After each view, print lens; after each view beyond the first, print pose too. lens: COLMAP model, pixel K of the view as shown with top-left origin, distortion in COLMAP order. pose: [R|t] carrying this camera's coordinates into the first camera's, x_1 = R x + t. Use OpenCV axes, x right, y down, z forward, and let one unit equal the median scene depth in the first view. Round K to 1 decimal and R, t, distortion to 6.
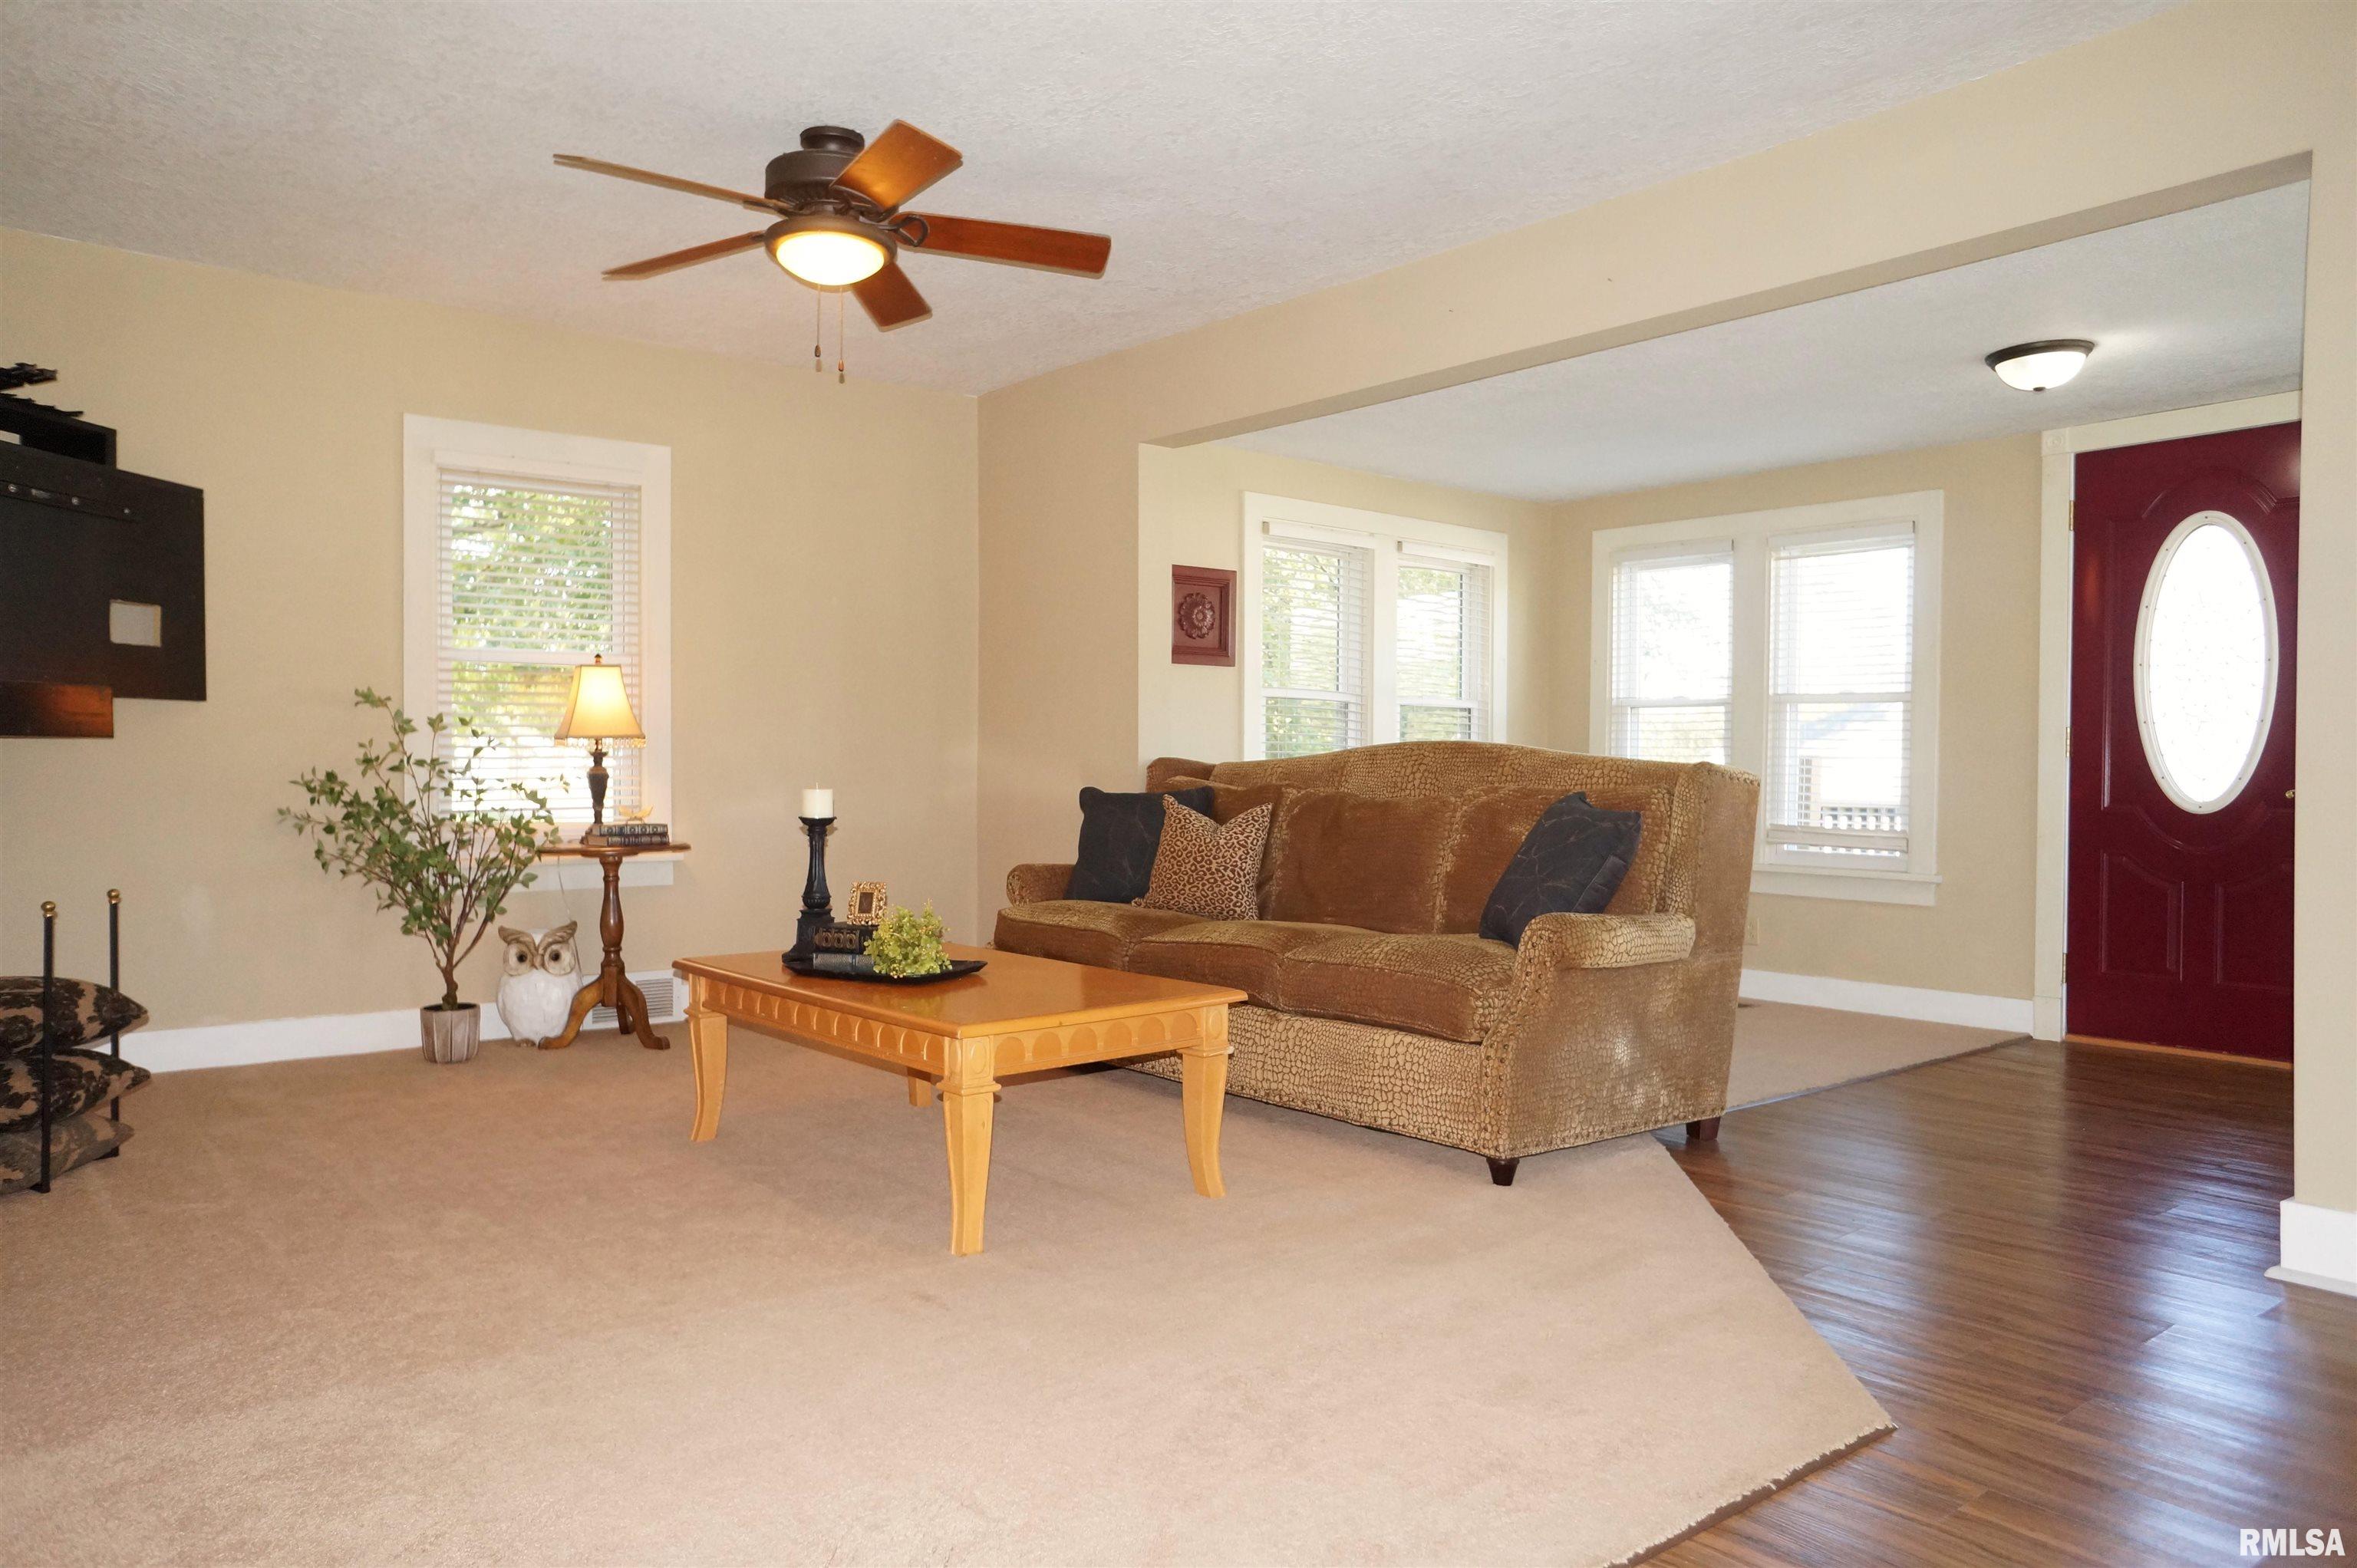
lens RADIAL K [[1608.8, 0, 1152.9], [0, 1608.8, 786.7], [0, 0, 1]] dist [-0.065845, 0.088071]
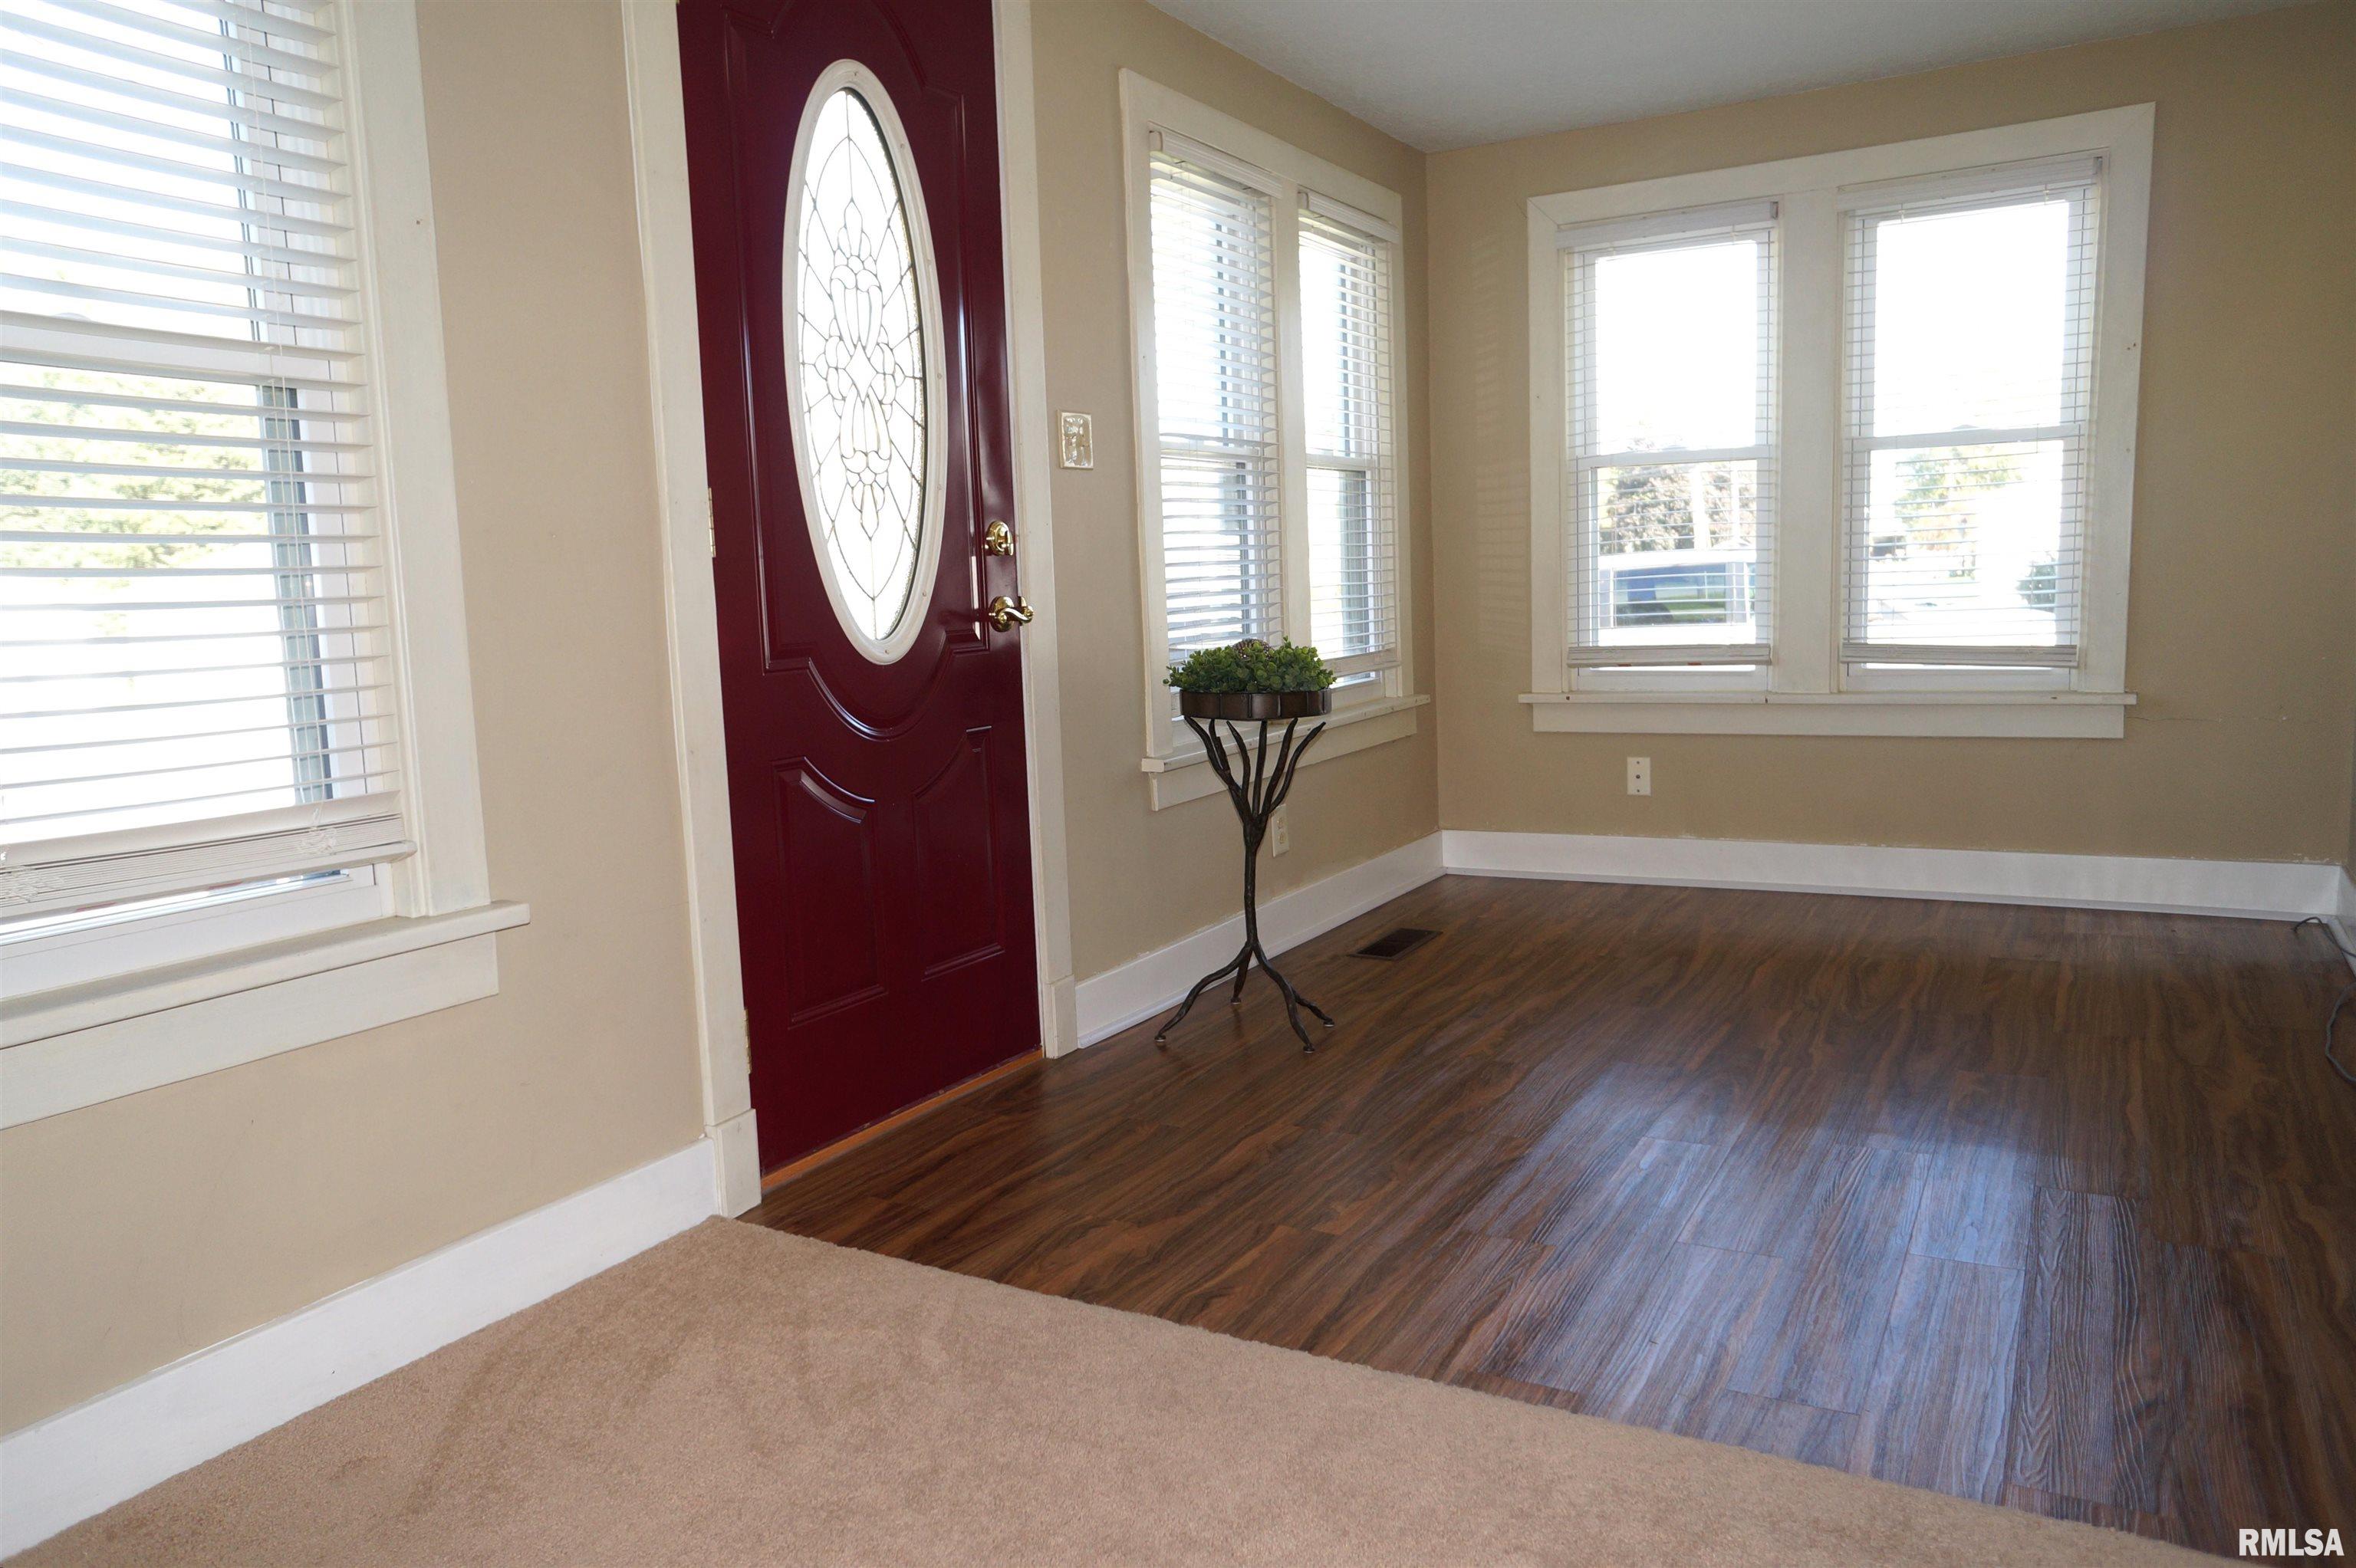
lens RADIAL K [[1608.1, 0, 1152.4], [0, 1608.1, 786.7], [0, 0, 1]] dist [-0.065845, 0.088071]
pose [[-0.350710, -0.103280, 0.930771, 0.168398], [0.048754, 0.990539, 0.128282, -0.007510], [-0.935214, 0.090369, -0.342357, 1.319009]]
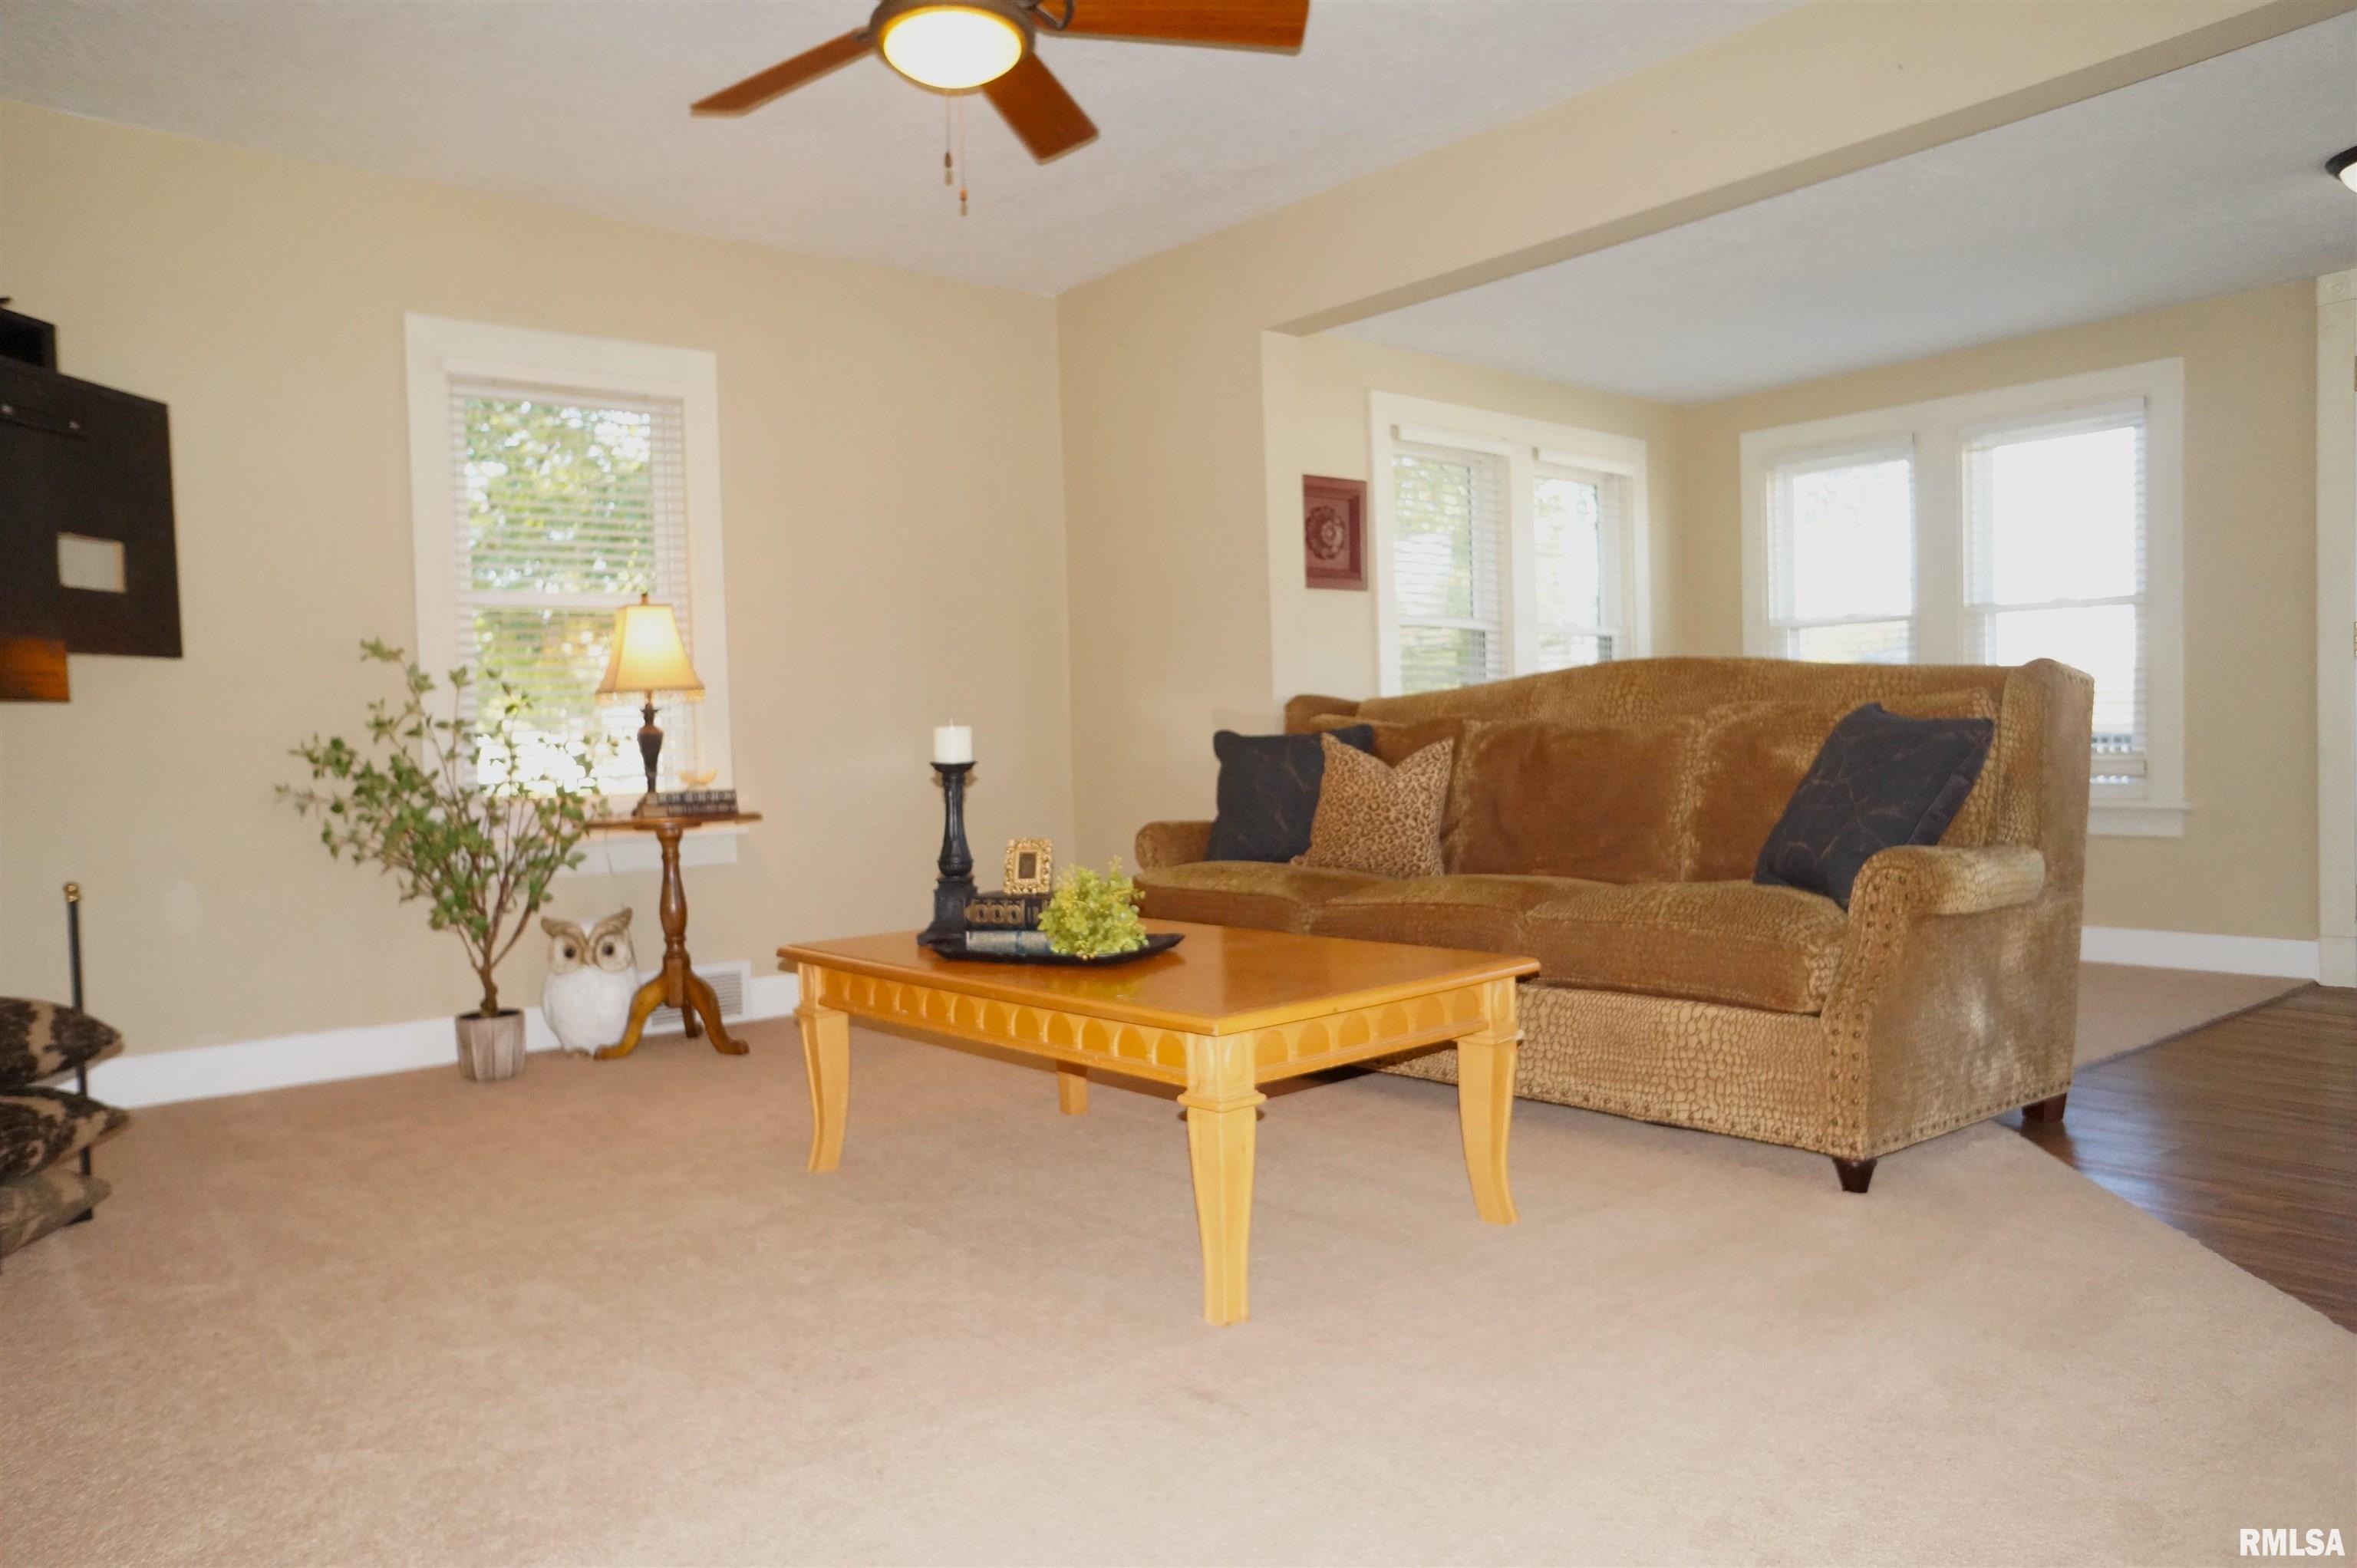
lens RADIAL K [[1608.8, 0, 1152.9], [0, 1608.8, 786.7], [0, 0, 1]] dist [-0.065845, 0.088071]
pose [[0.999372, -0.035197, 0.004057, -0.101304], [0.035135, 0.999278, 0.014437, 0.020614], [-0.004562, -0.014285, 0.999888, 0.177838]]
